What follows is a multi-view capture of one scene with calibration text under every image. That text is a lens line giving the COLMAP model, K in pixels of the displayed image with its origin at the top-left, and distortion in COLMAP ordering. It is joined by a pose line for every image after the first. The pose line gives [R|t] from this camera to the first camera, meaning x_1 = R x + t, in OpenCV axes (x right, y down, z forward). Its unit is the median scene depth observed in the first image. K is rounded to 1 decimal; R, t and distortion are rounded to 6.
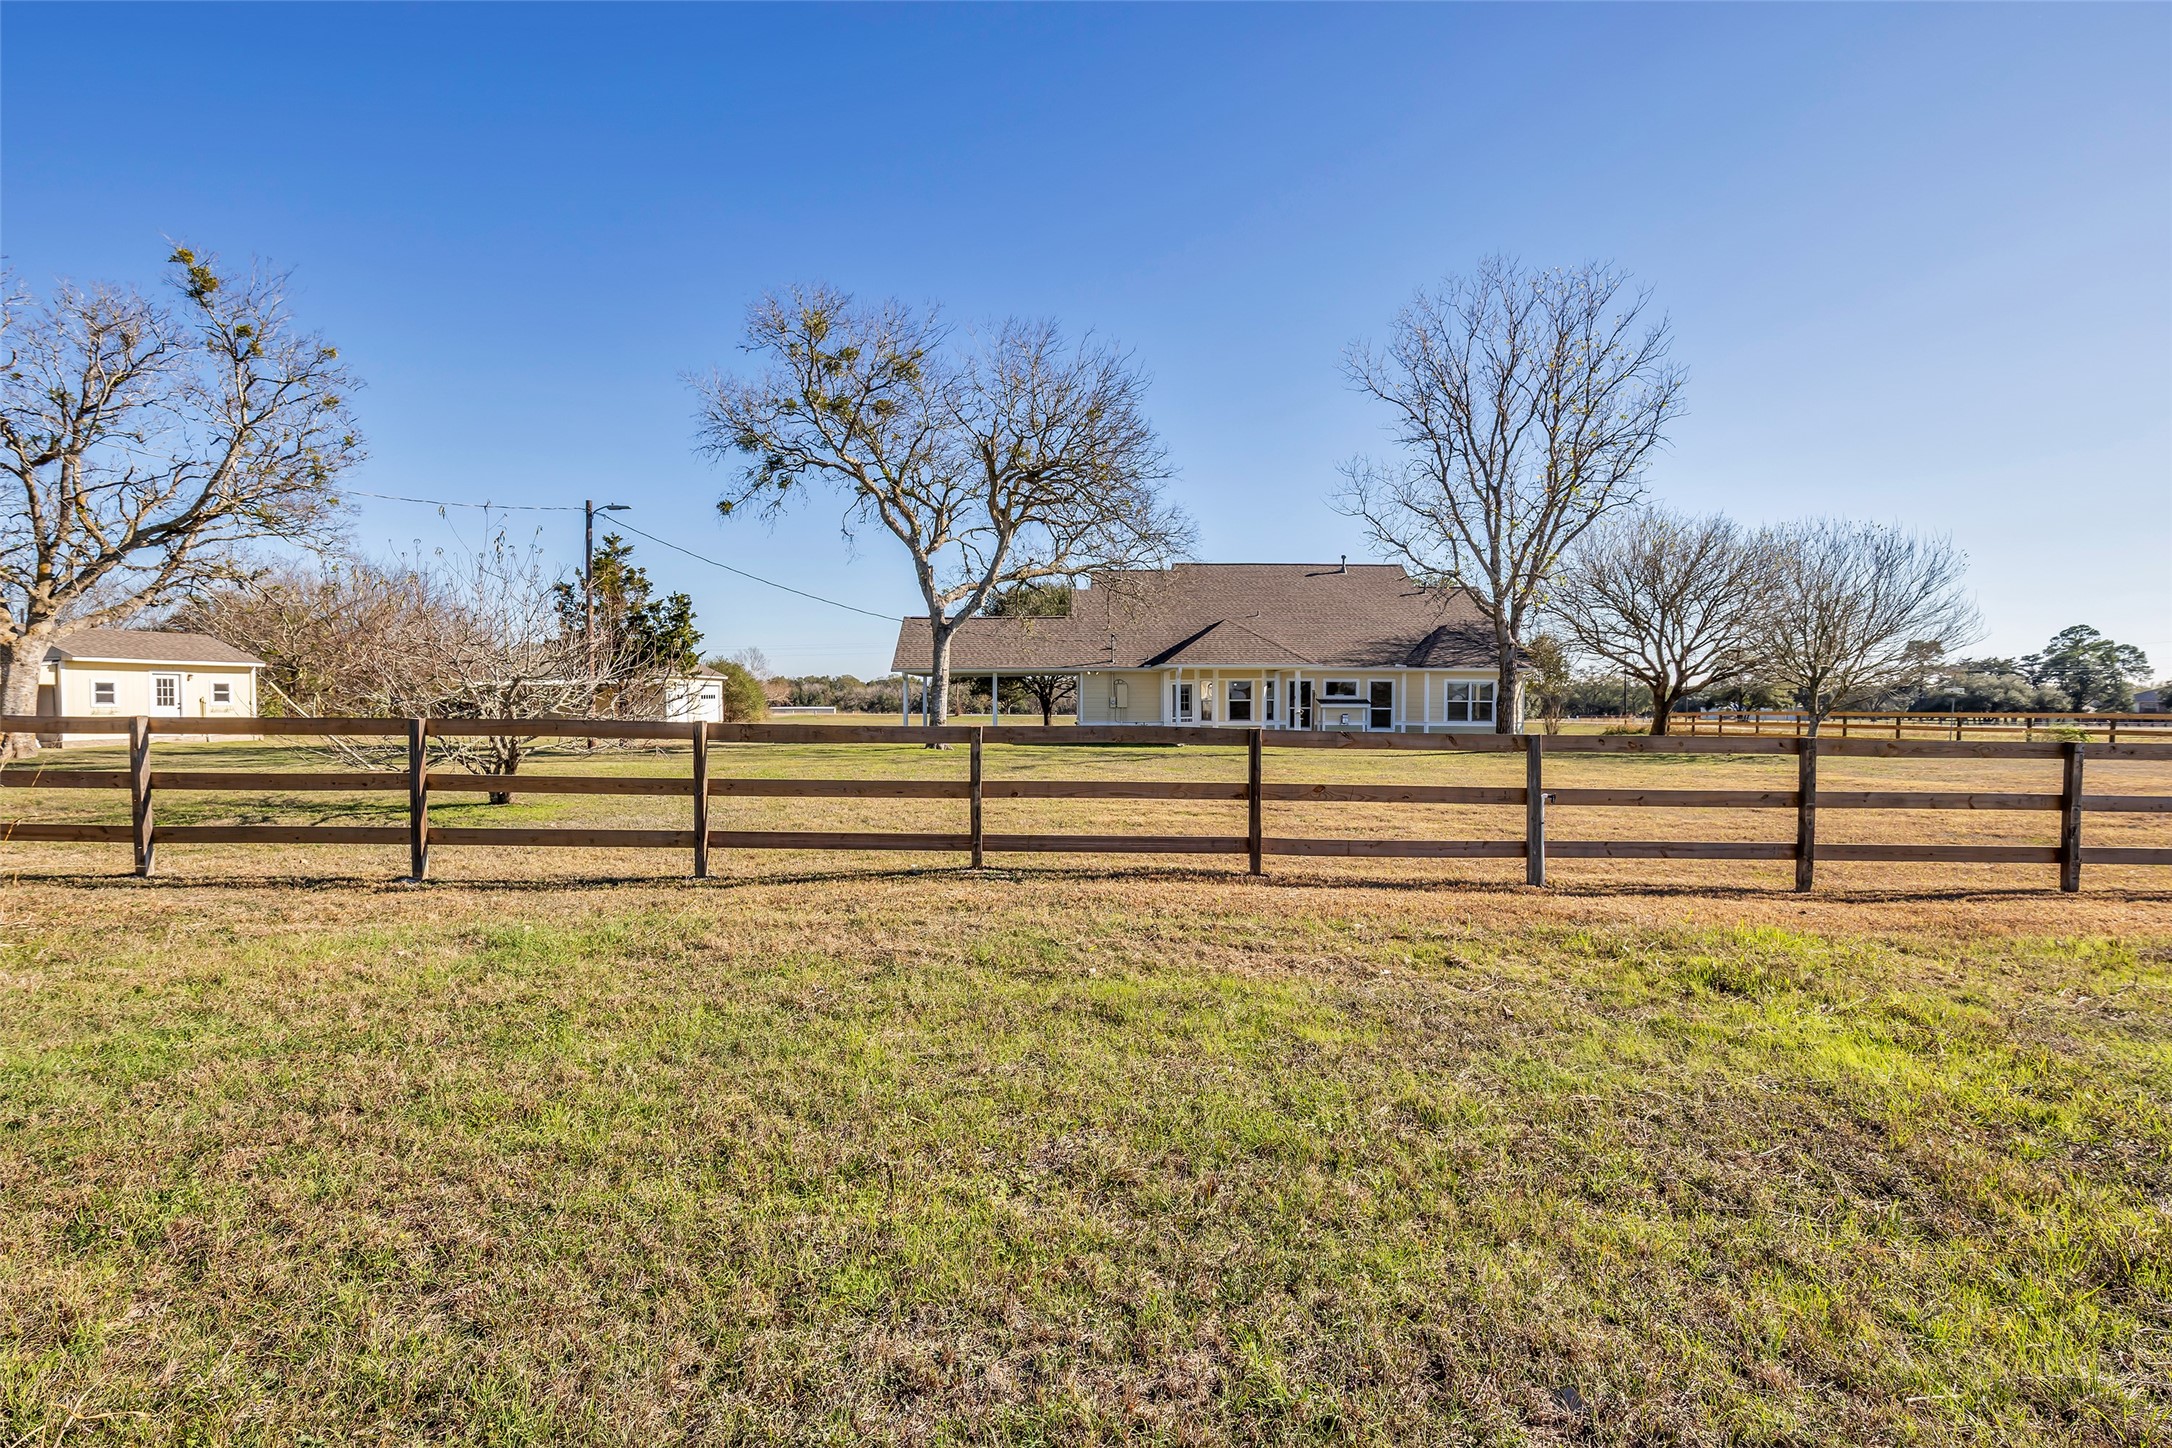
lens RADIAL K [[1001.9, 0, 1086.0], [0, 1001.9, 724.0], [0, 0, 1]] dist [-0.014136, 0.000373]
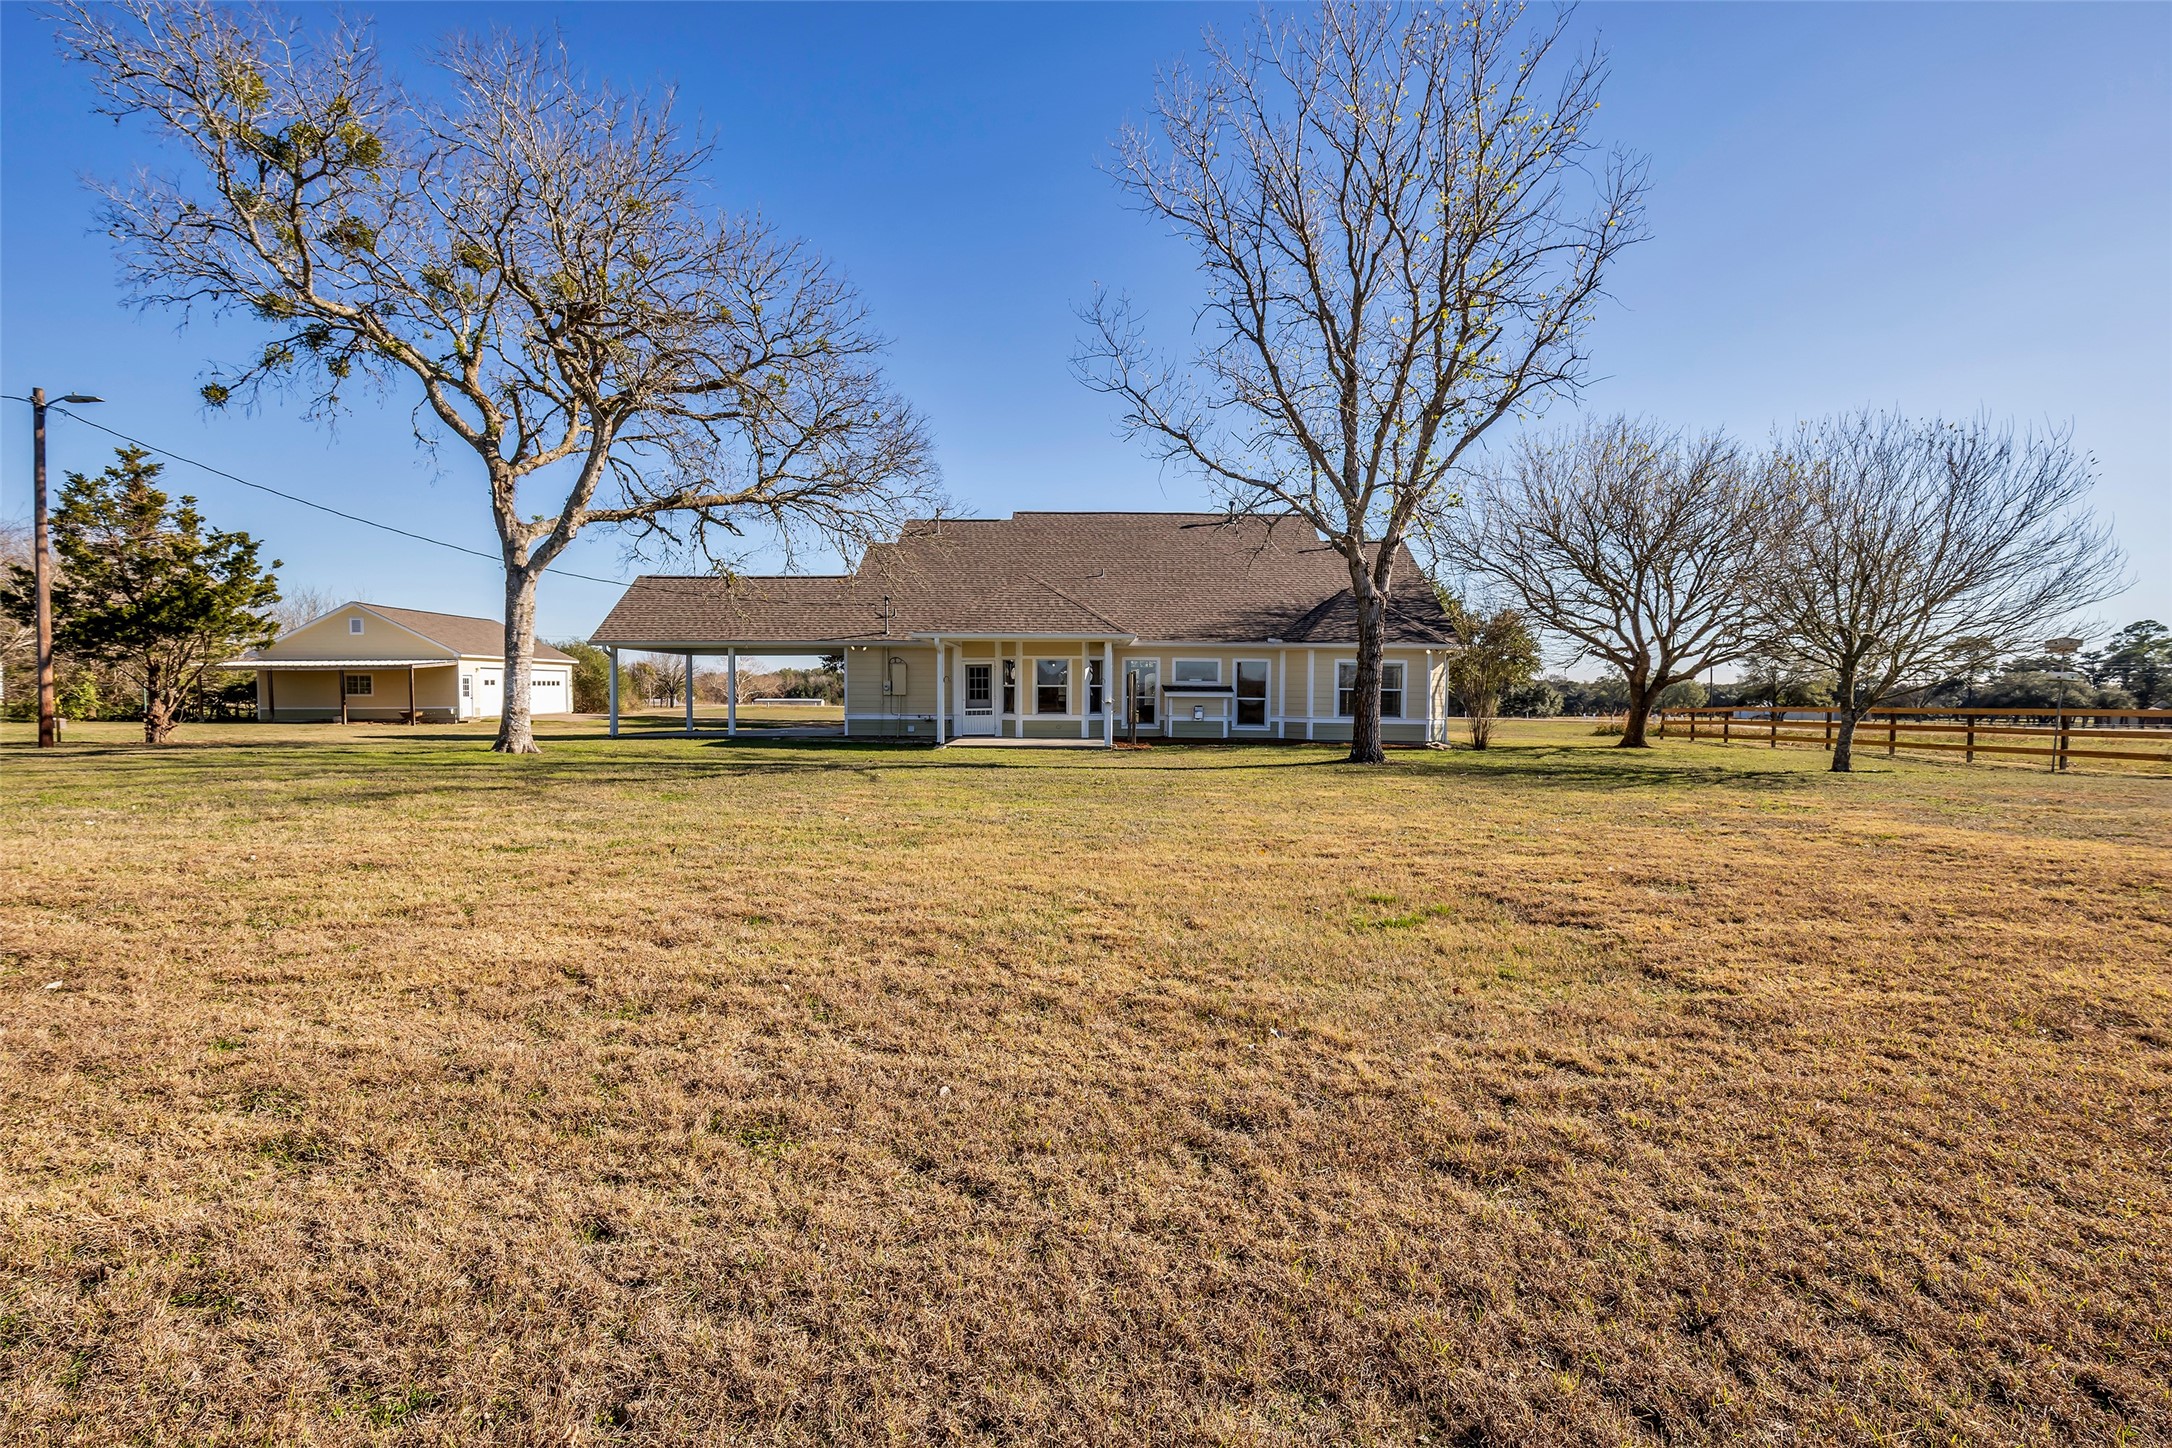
lens RADIAL K [[1001.9, 0, 1086.0], [0, 1001.9, 724.0], [0, 0, 1]] dist [-0.014136, 0.000373]
pose [[0.999625, 0.007652, -0.026294, 0.193273], [-0.007511, 0.999957, 0.005474, -0.000059], [0.026334, -0.005274, 0.999639, 0.259450]]
